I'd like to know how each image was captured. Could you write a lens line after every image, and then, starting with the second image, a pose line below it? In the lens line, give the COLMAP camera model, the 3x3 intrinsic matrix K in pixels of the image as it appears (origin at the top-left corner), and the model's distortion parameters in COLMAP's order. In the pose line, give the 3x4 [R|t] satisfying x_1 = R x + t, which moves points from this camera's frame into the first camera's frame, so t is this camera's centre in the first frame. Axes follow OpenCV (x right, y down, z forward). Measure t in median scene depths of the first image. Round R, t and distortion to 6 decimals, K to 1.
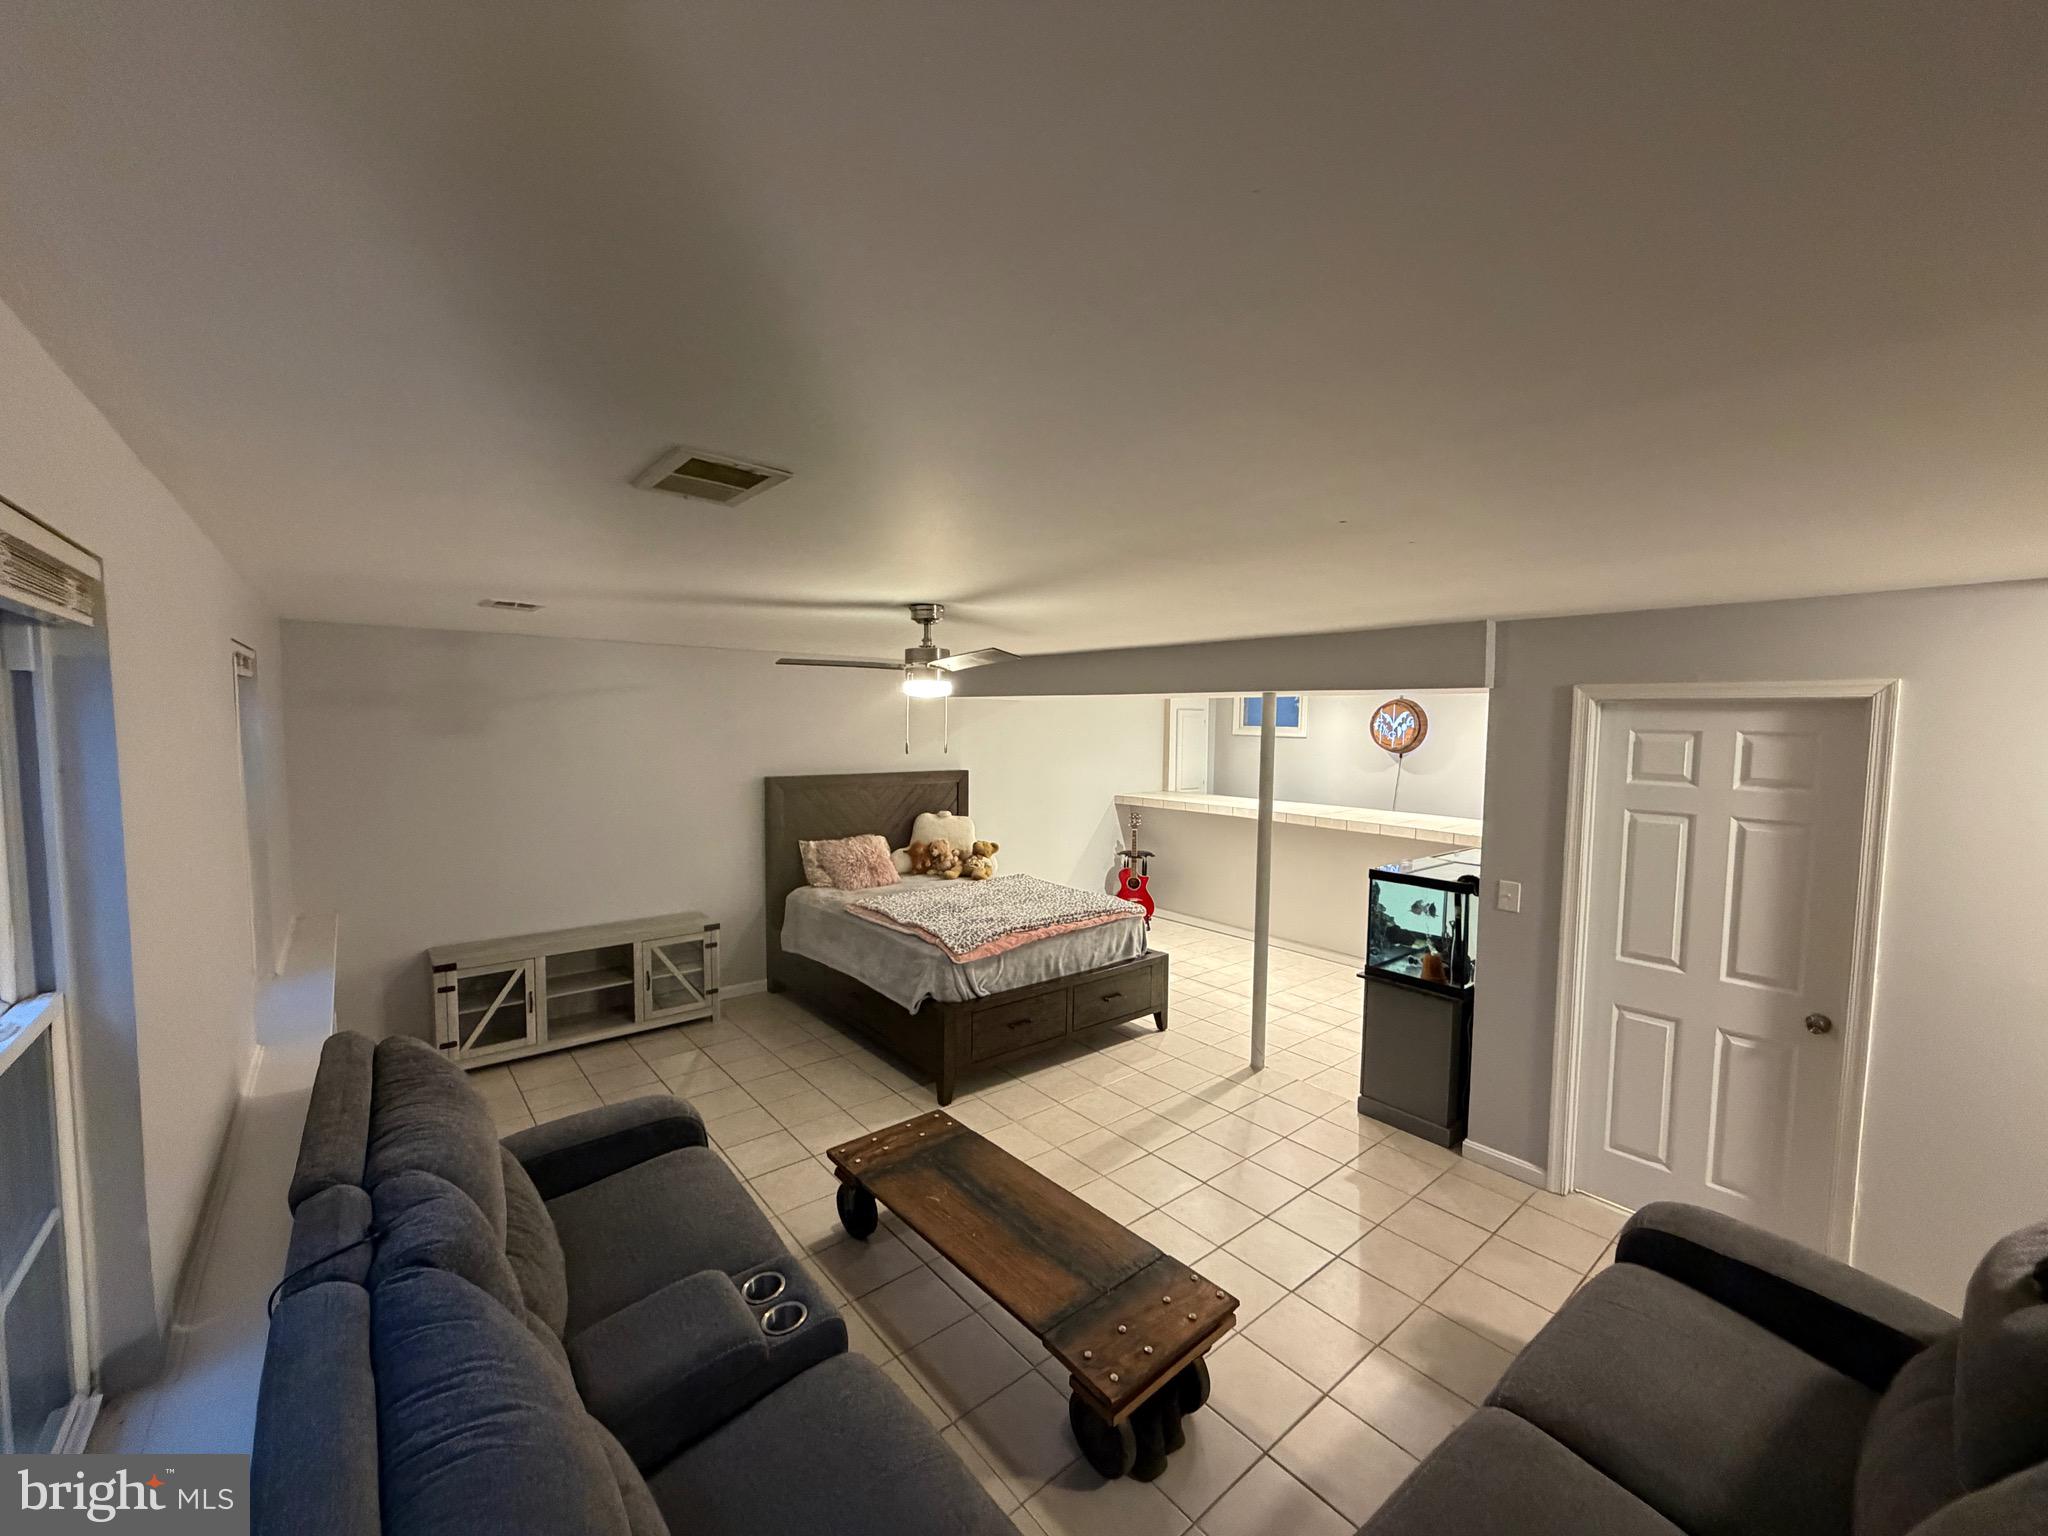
lens RADIAL K [[816.4, 0, 1018.1], [0, 816.4, 769.2], [0, 0, 1]] dist [0.006673, 0.000141]
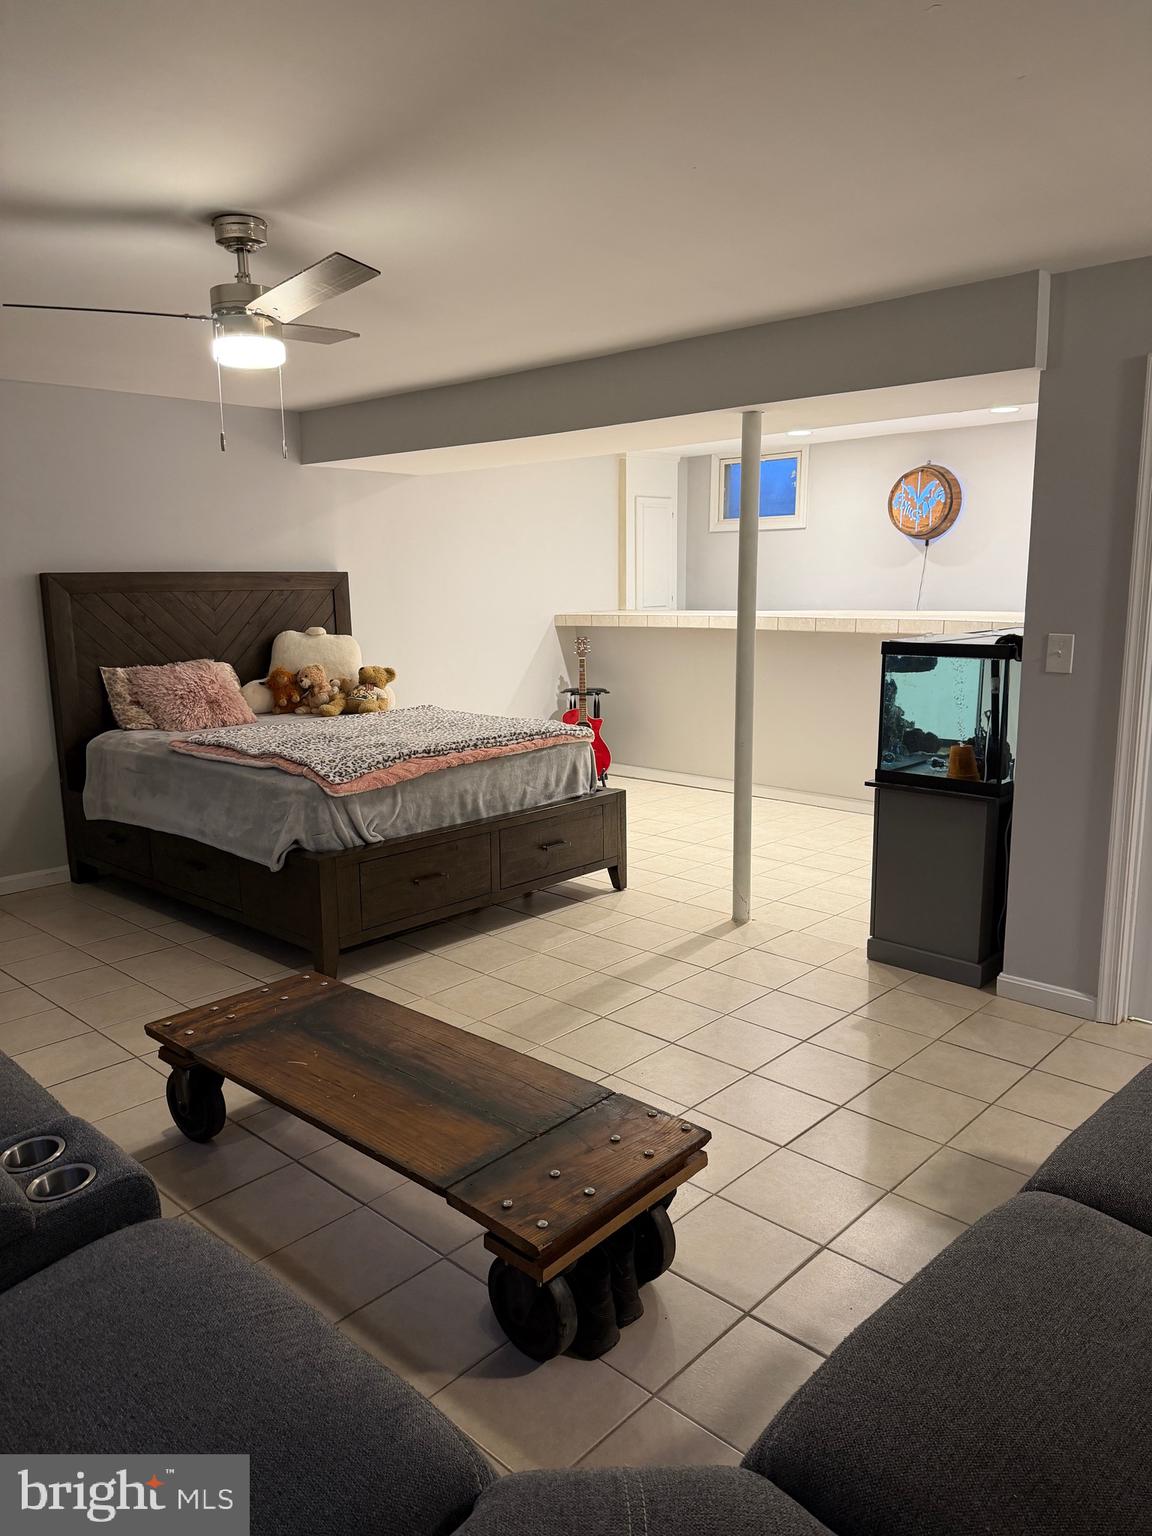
lens RADIAL K [[1068.6, 0, 571.8], [0, 1068.6, 772.4], [0, 0, 1]] dist [0.137085, -0.206985]
pose [[0.991862, -0.045767, 0.118804, 0.020941], [0.031158, 0.992037, 0.122032, 0.101958], [-0.123443, -0.117337, 0.985390, 0.038017]]
